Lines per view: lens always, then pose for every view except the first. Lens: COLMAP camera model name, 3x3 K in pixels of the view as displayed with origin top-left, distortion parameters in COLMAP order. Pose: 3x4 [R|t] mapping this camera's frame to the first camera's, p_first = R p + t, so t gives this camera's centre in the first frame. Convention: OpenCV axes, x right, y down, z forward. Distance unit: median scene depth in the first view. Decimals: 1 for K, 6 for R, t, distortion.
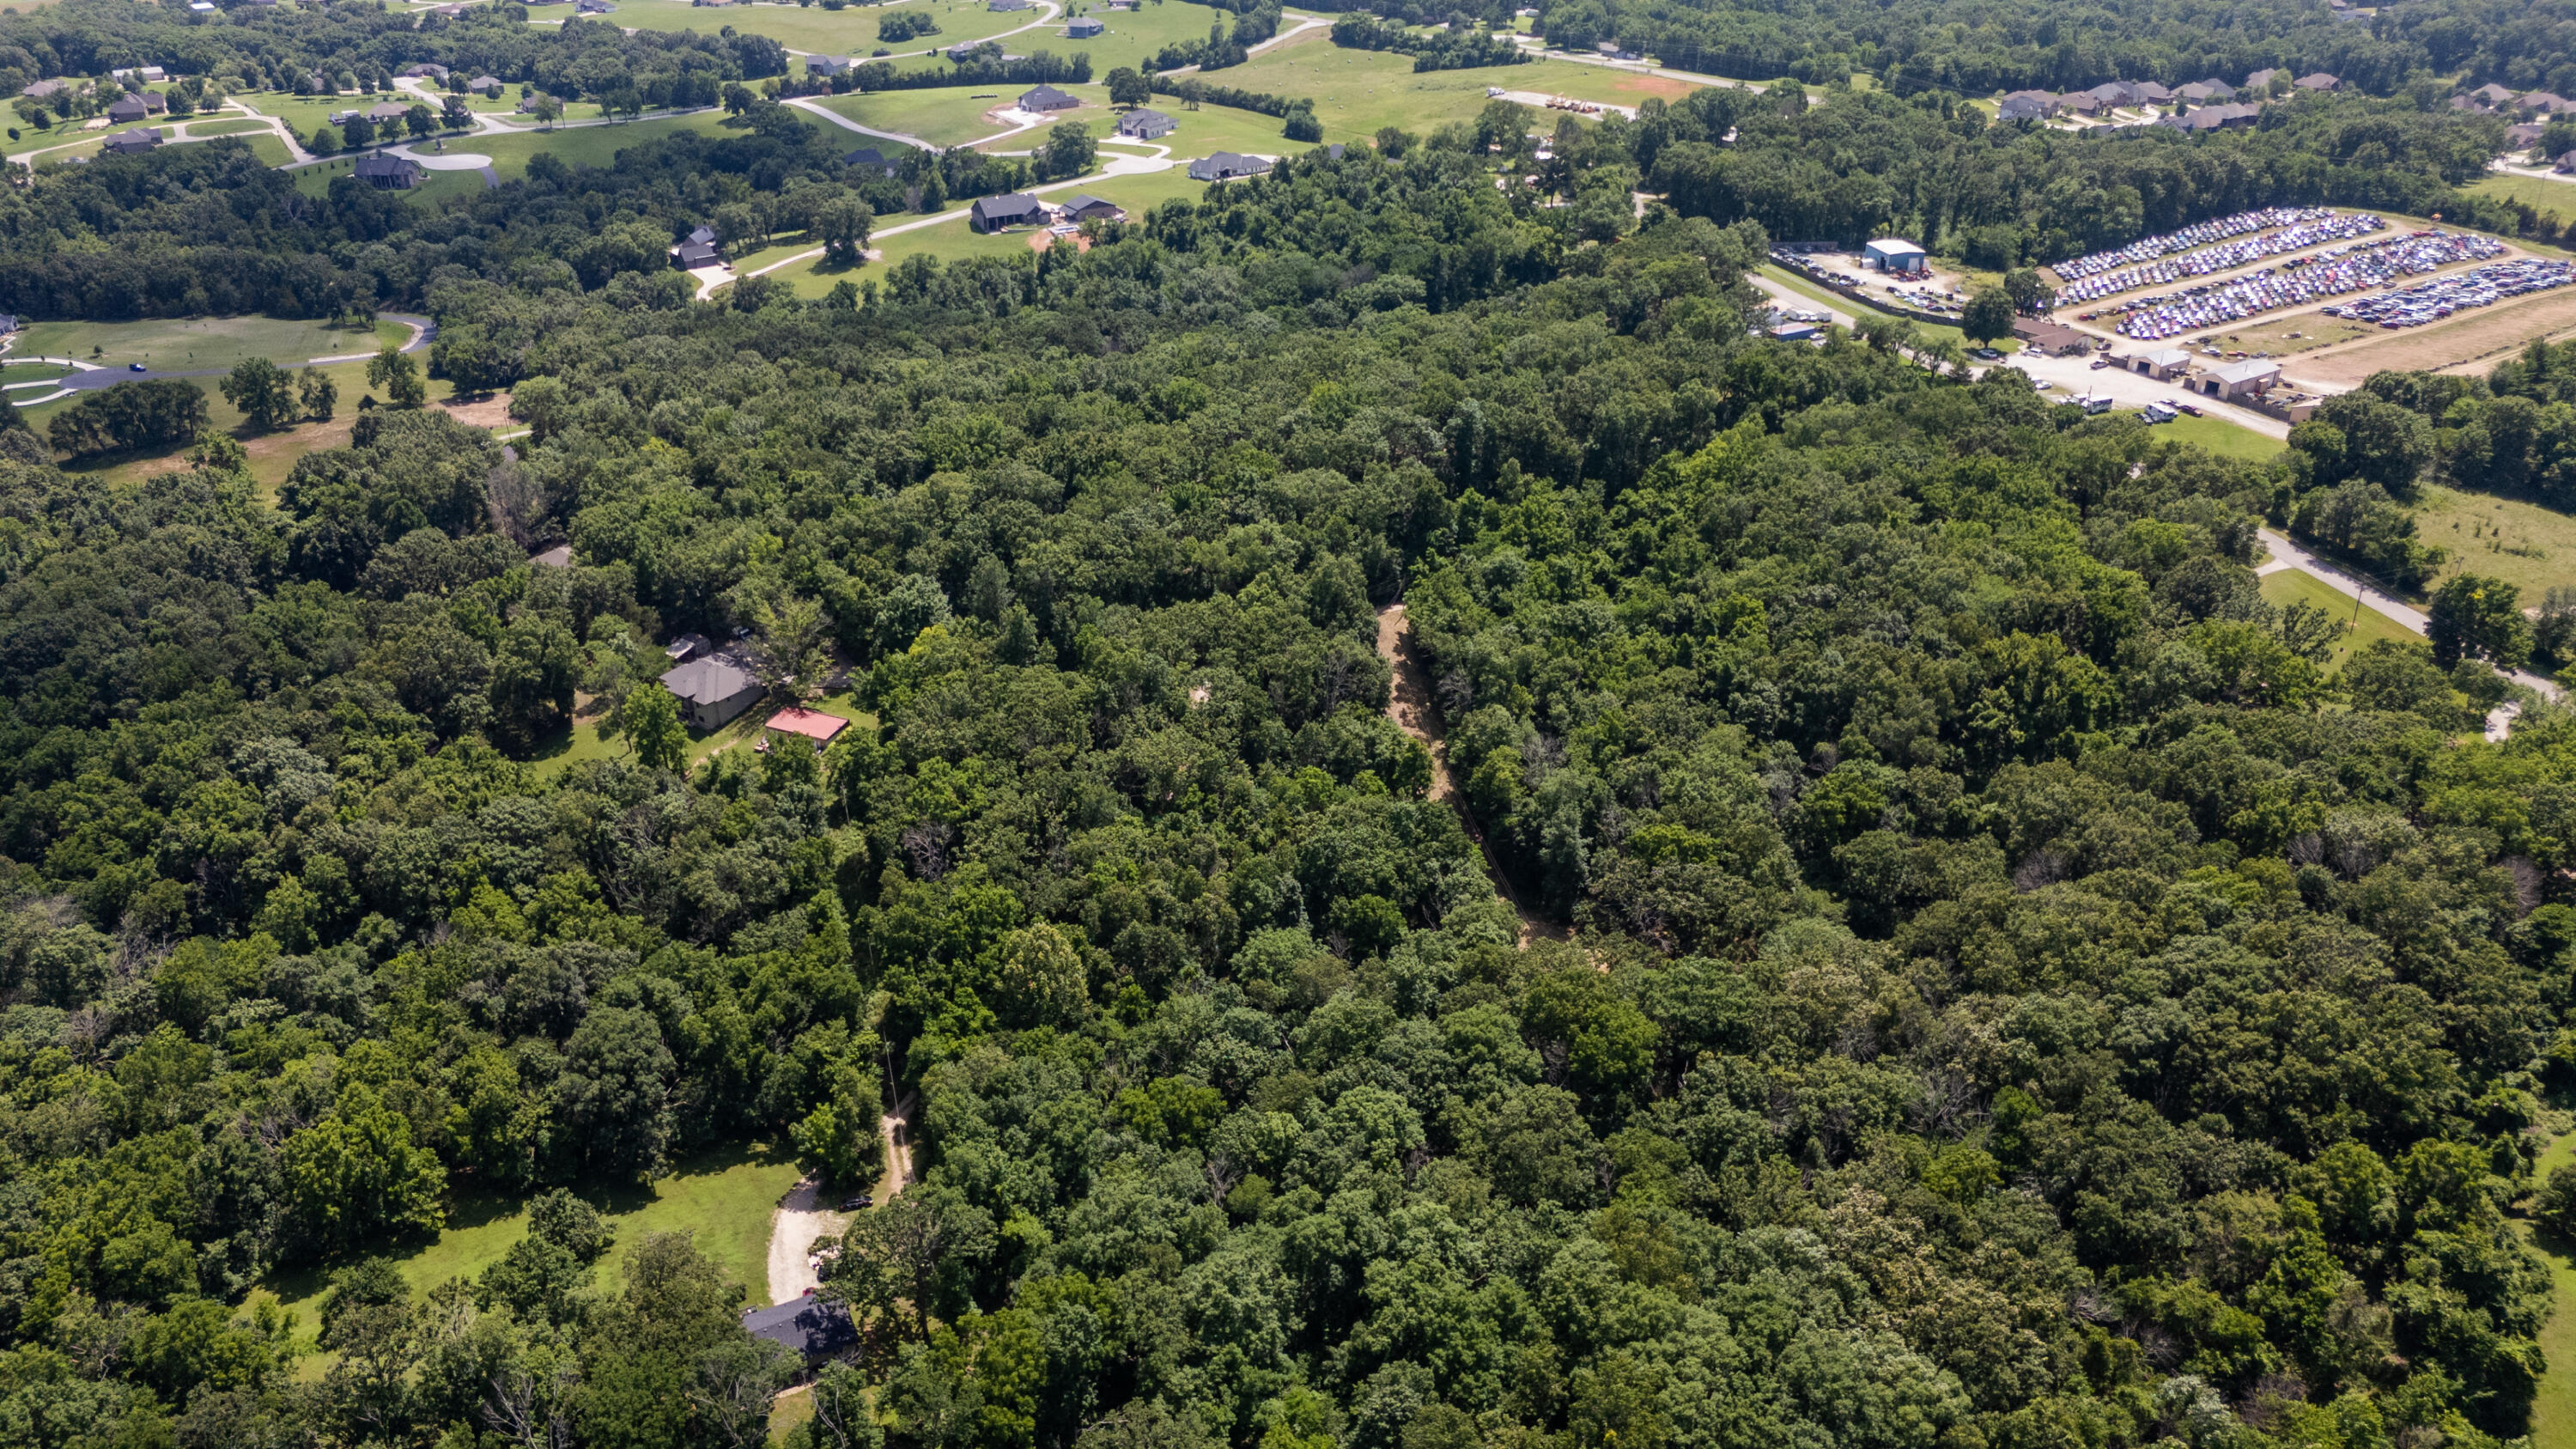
lens RADIAL K [[1904.4, 0, 1289.2], [0, 1904.4, 715.1], [0, 0, 1]] dist [0.058654, -0.054739]
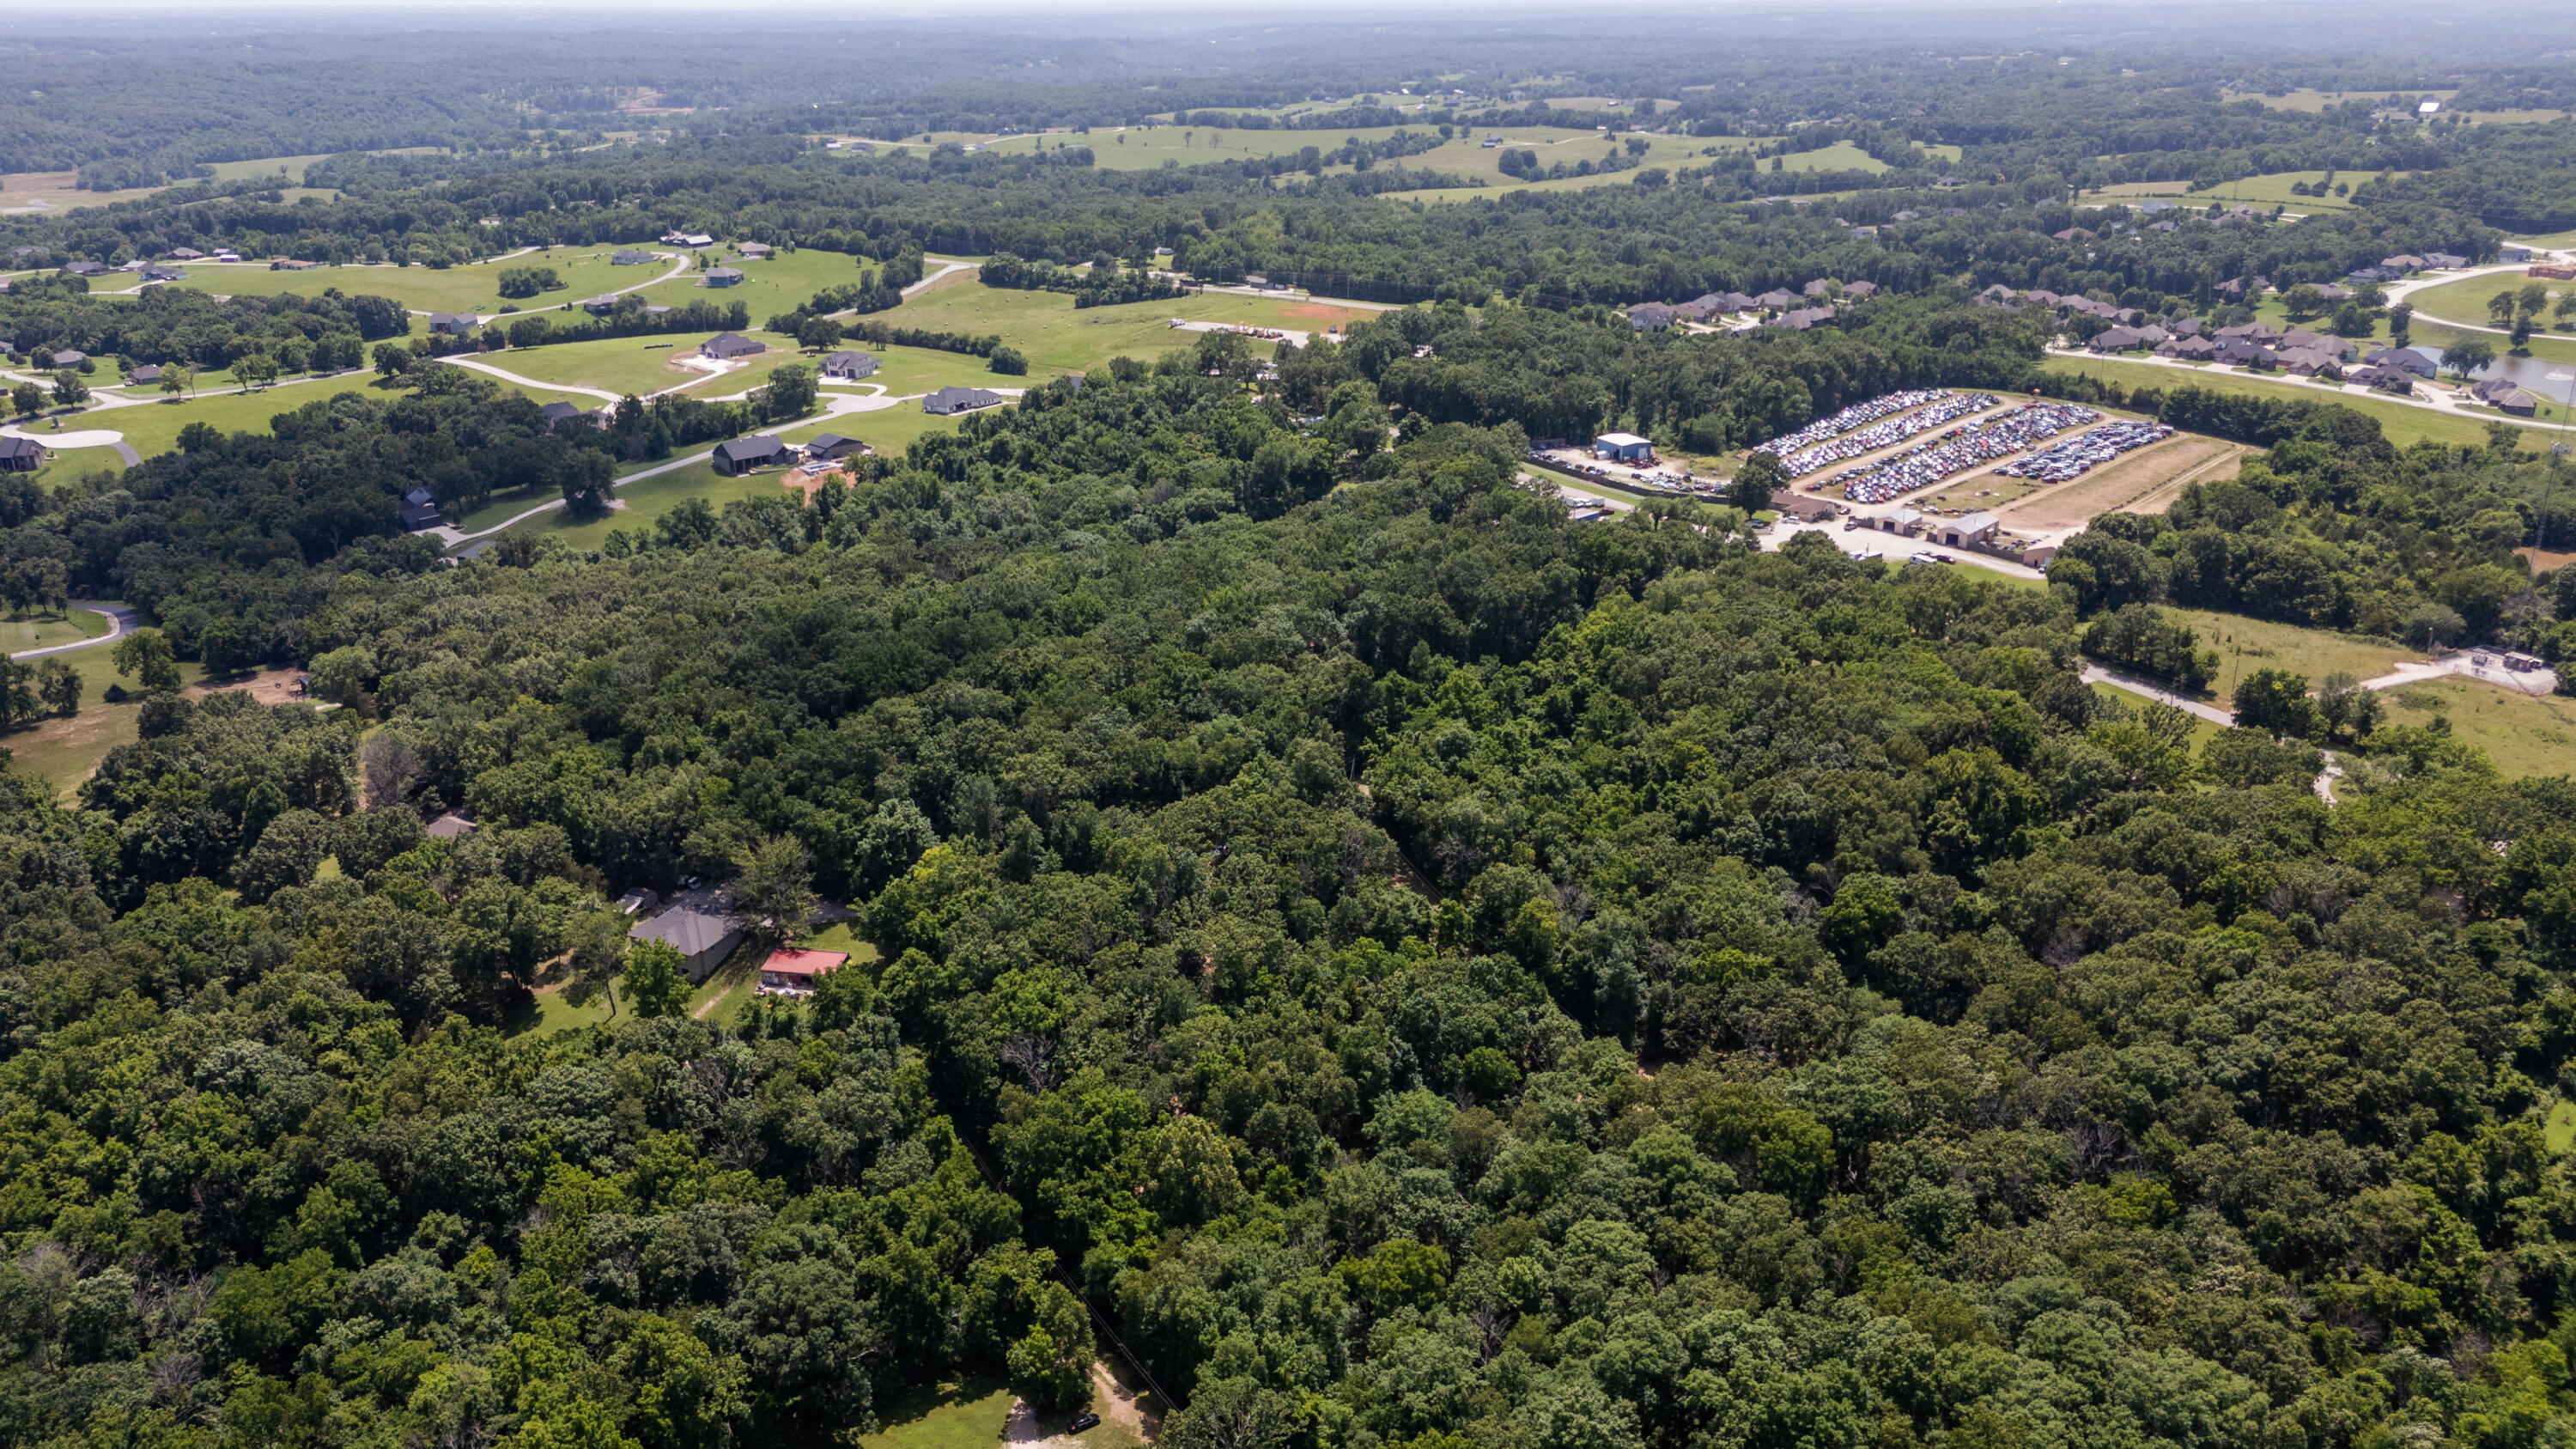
lens RADIAL K [[1904.4, 0, 1283.2], [0, 1904.4, 724.6], [0, 0, 1]] dist [0.058654, -0.054739]
pose [[0.969783, -0.088290, 0.227432, -0.216962], [0.113000, 0.988750, -0.098000, 0.007310], [-0.216221, 0.120739, 0.968850, -0.006781]]
